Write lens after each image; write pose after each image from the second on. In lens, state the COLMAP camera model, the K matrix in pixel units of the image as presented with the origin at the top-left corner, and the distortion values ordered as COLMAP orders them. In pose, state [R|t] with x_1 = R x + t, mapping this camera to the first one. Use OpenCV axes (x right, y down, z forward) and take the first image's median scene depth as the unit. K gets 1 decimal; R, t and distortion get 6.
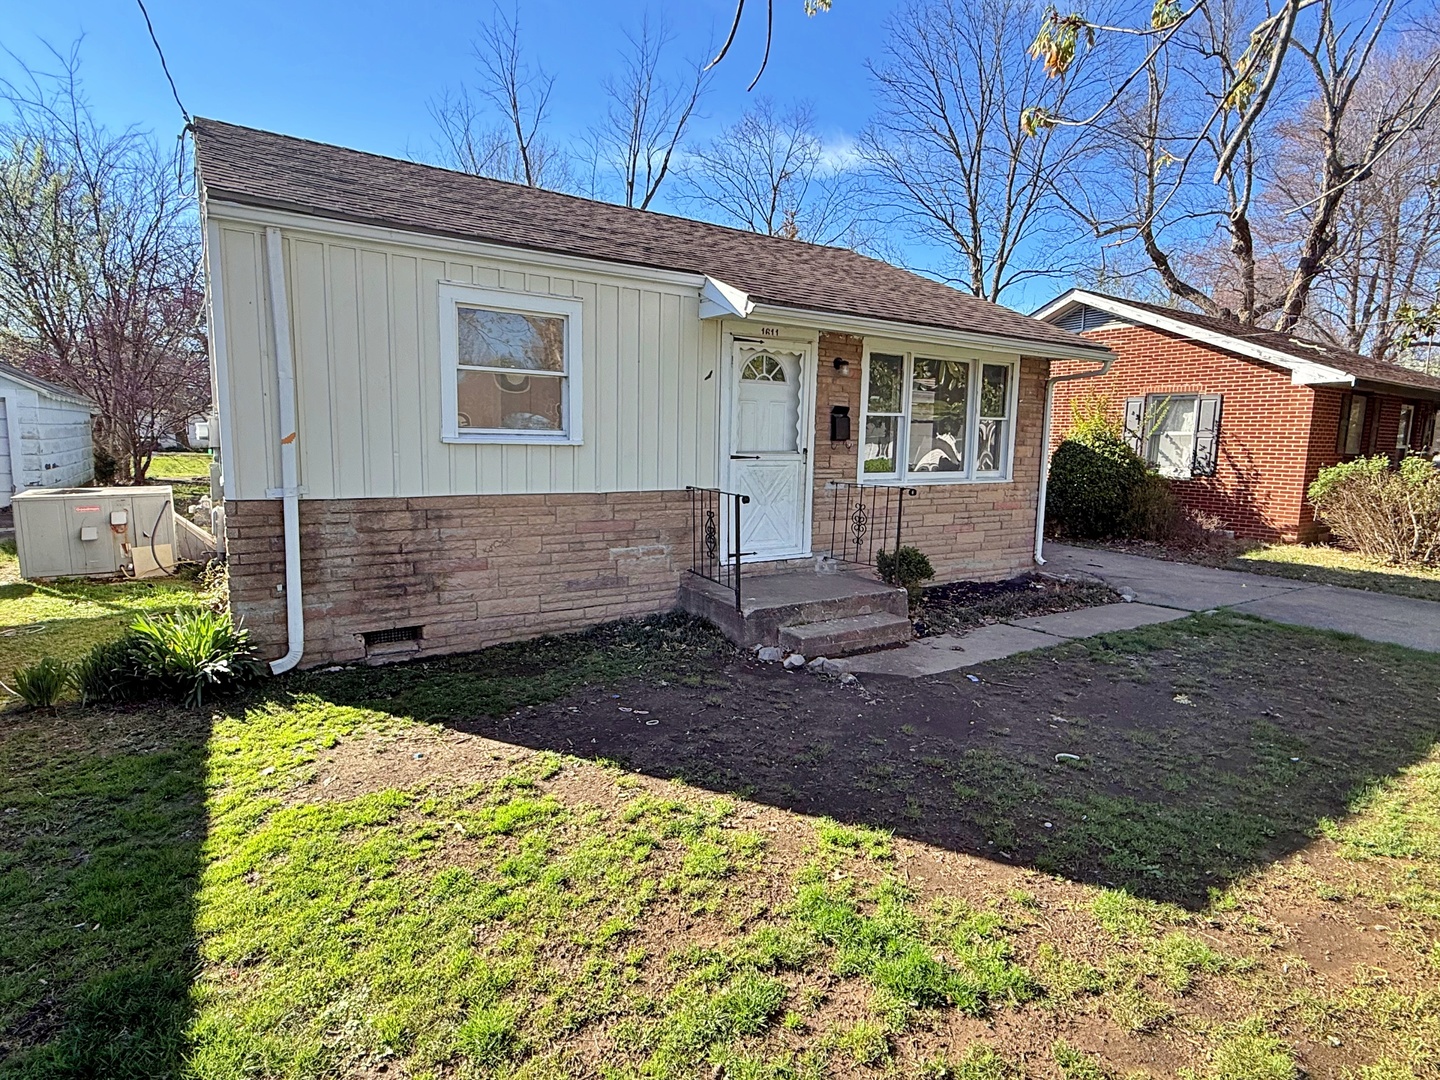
lens RADIAL K [[795.7, 0, 720.0], [0, 795.7, 540.0], [0, 0, 1]] dist [0.000097, -0.000557]
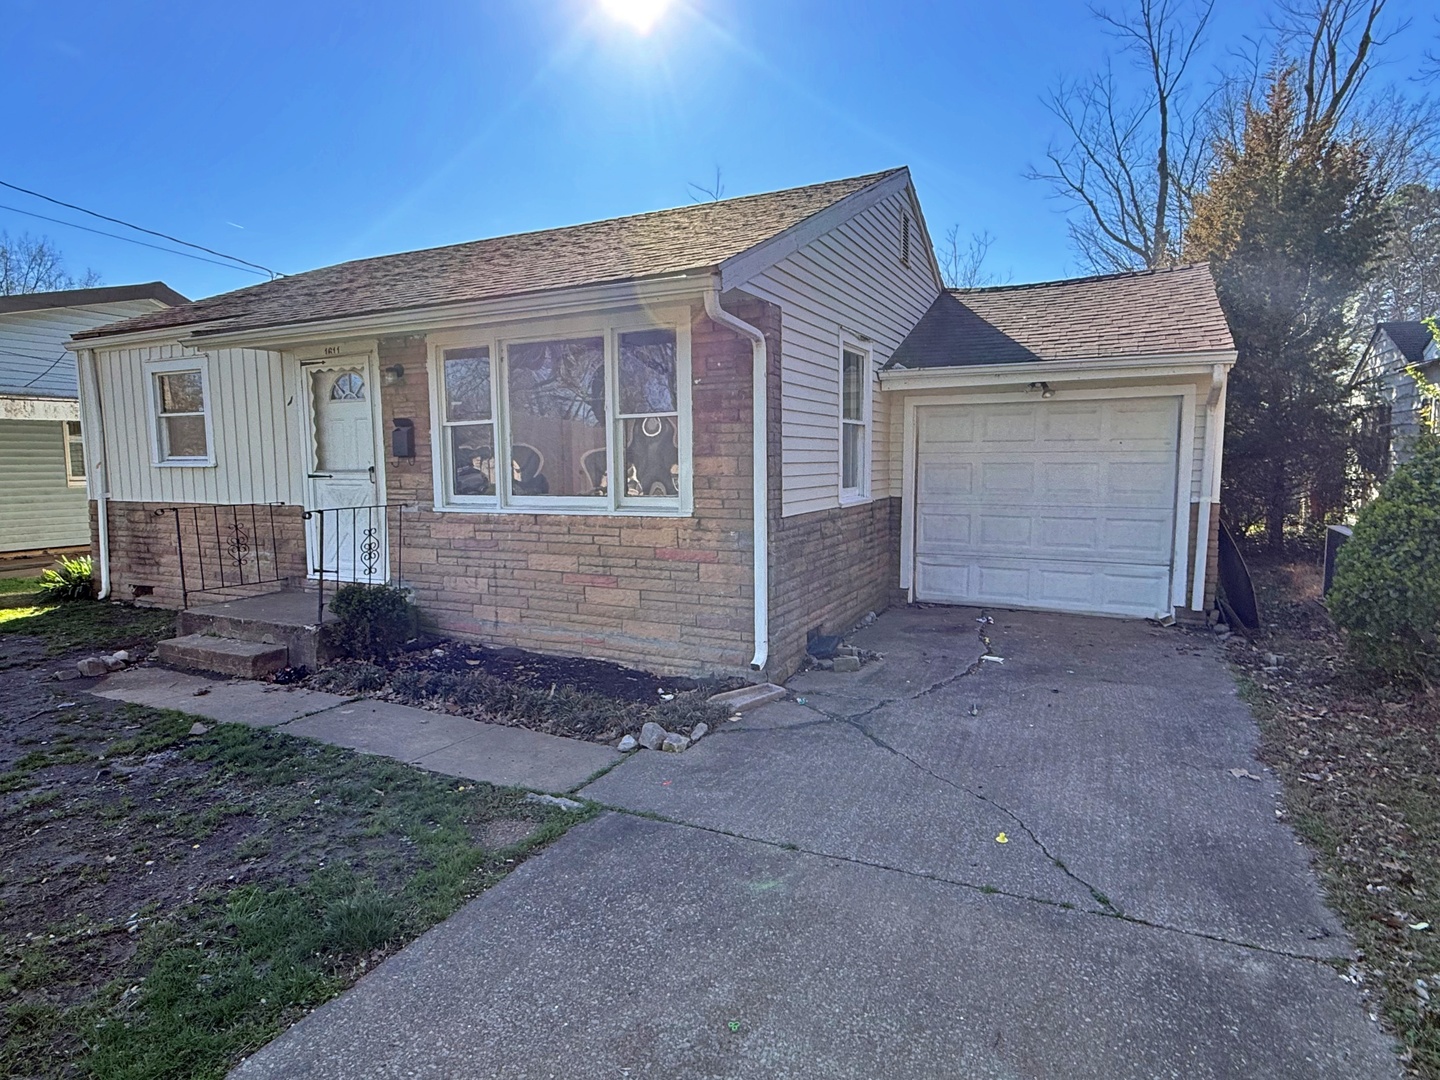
lens RADIAL K [[795.7, 0, 720.0], [0, 795.7, 540.0], [0, 0, 1]] dist [0.000097, -0.000557]
pose [[0.494189, 0.069046, -0.866608, 1.171892], [-0.090062, 0.995544, 0.027960, -0.096641], [0.864677, 0.064231, 0.498205, 0.933236]]
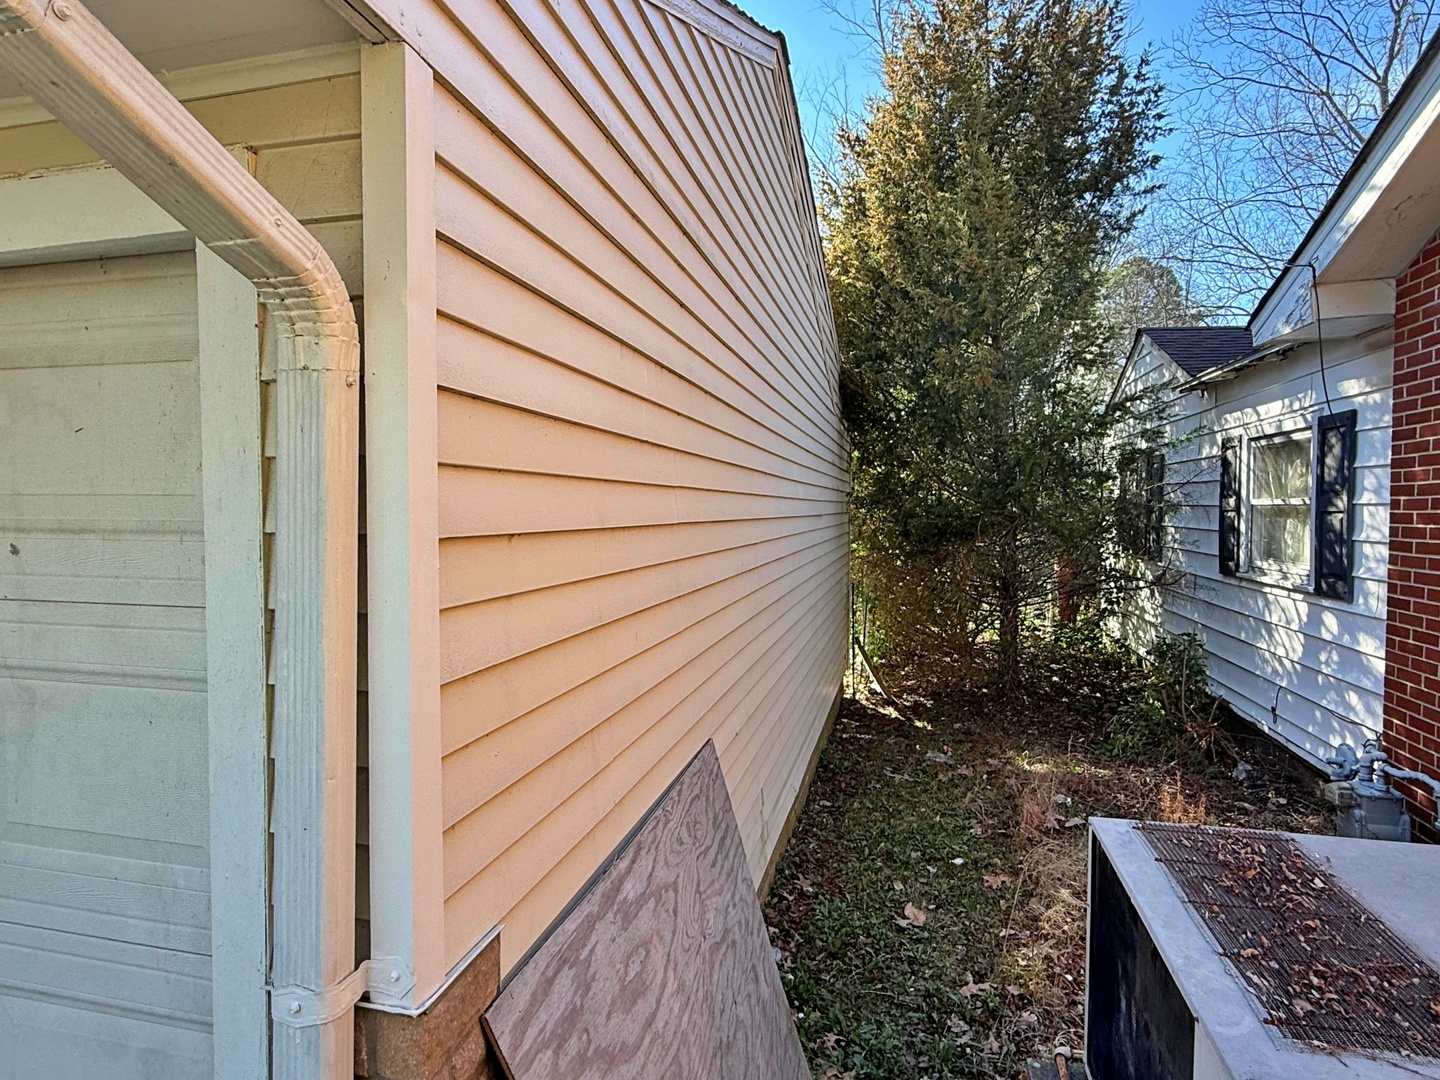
lens RADIAL K [[795.7, 0, 720.0], [0, 795.7, 540.0], [0, 0, 1]] dist [0.000097, -0.000557]
pose [[0.679024, 0.013419, -0.733994, 1.040391], [-0.083535, 0.994751, -0.059093, -0.142437], [0.729348, 0.101439, 0.676581, 1.234991]]
